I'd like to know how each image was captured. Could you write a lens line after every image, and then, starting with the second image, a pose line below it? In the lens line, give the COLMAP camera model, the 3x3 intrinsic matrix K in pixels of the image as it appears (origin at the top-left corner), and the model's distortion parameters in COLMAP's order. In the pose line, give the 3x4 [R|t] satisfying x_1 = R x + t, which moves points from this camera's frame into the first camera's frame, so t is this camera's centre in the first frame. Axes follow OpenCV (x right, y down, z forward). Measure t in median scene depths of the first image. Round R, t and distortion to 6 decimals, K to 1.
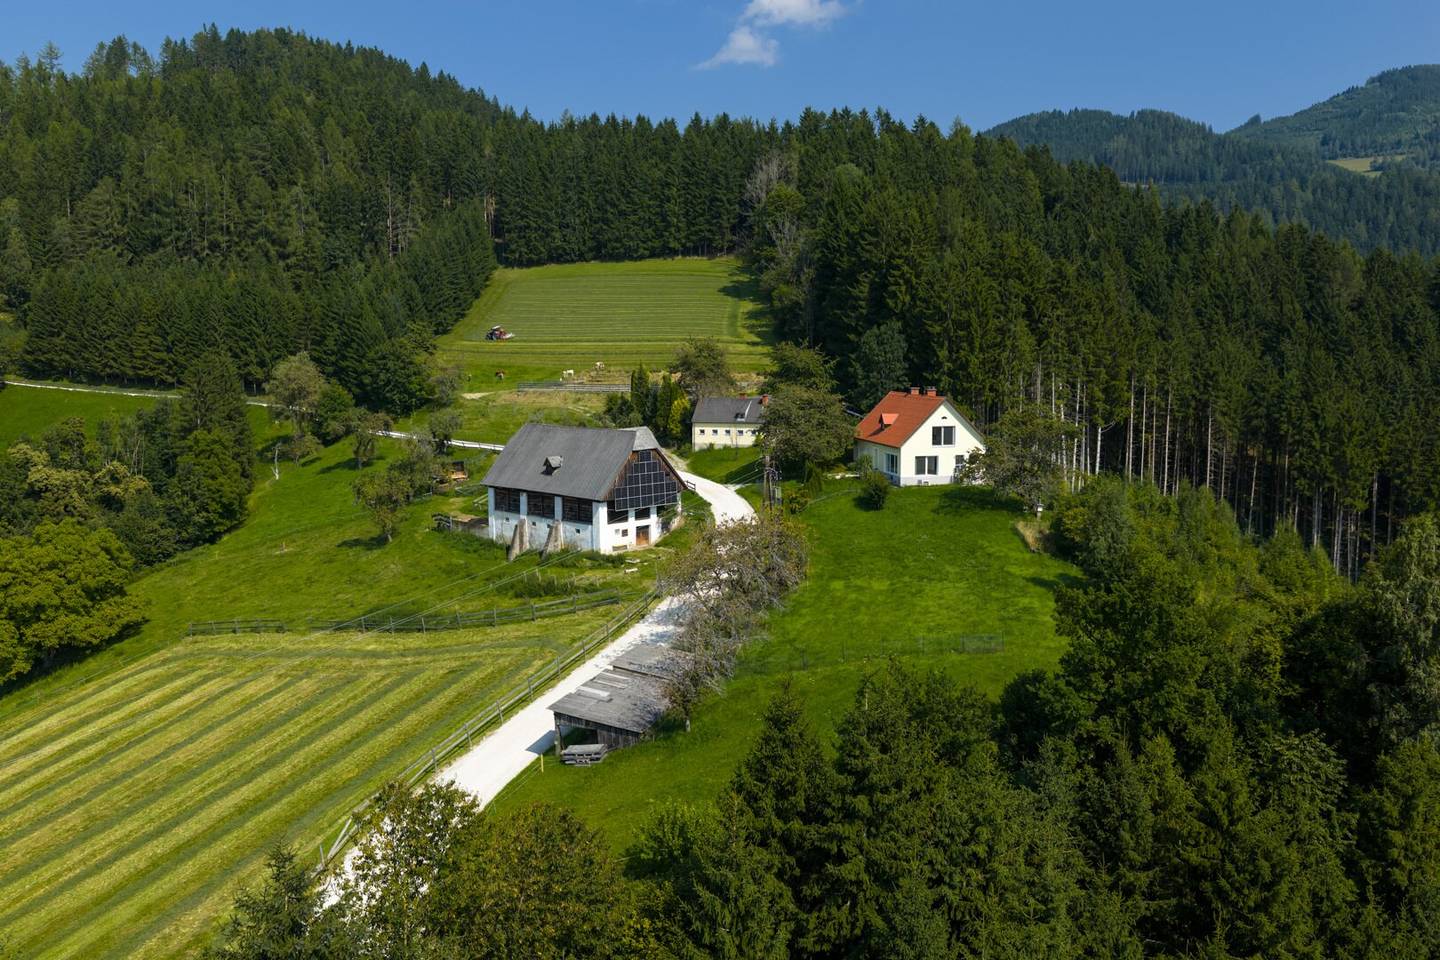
lens RADIAL K [[1207.0, 0, 720.0], [0, 1207.0, 481.7], [0, 0, 1]] dist [-0.009711, -0.001375]
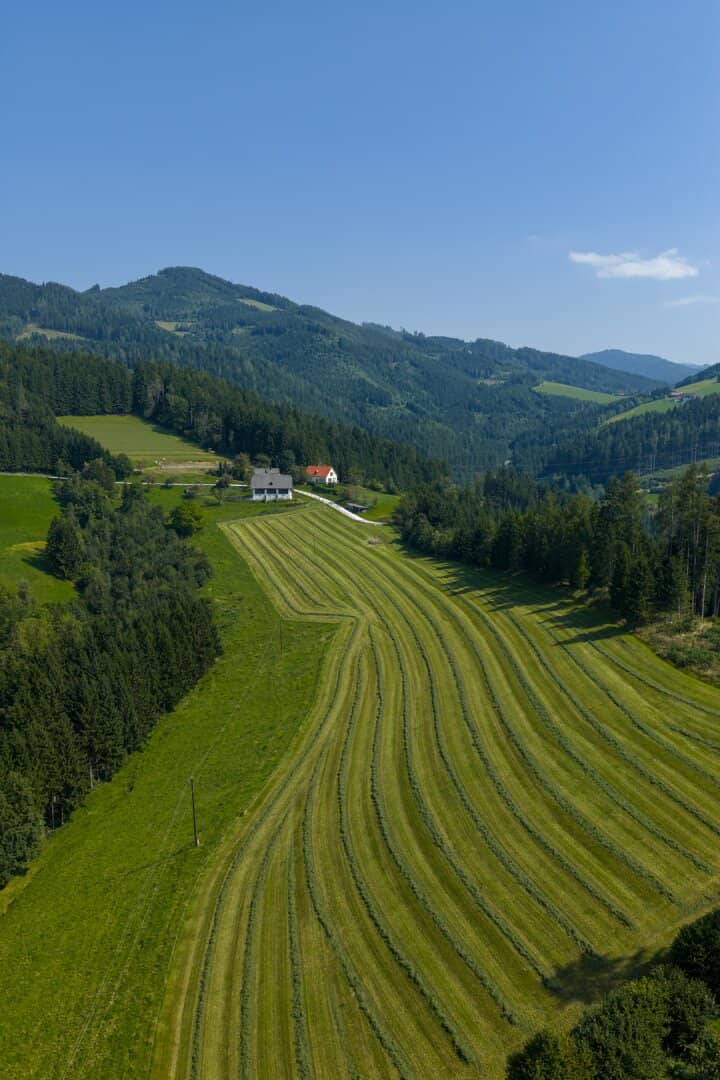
lens RADIAL K [[905.3, 0, 360.0], [0, 905.3, 539.8], [0, 0, 1]] dist [-0.009711, -0.001375]
pose [[0.726183, -0.082817, 0.682495, -0.987501], [0.069134, 0.996483, 0.047359, 0.027157], [-0.684017, 0.012792, 0.729354, -0.786508]]
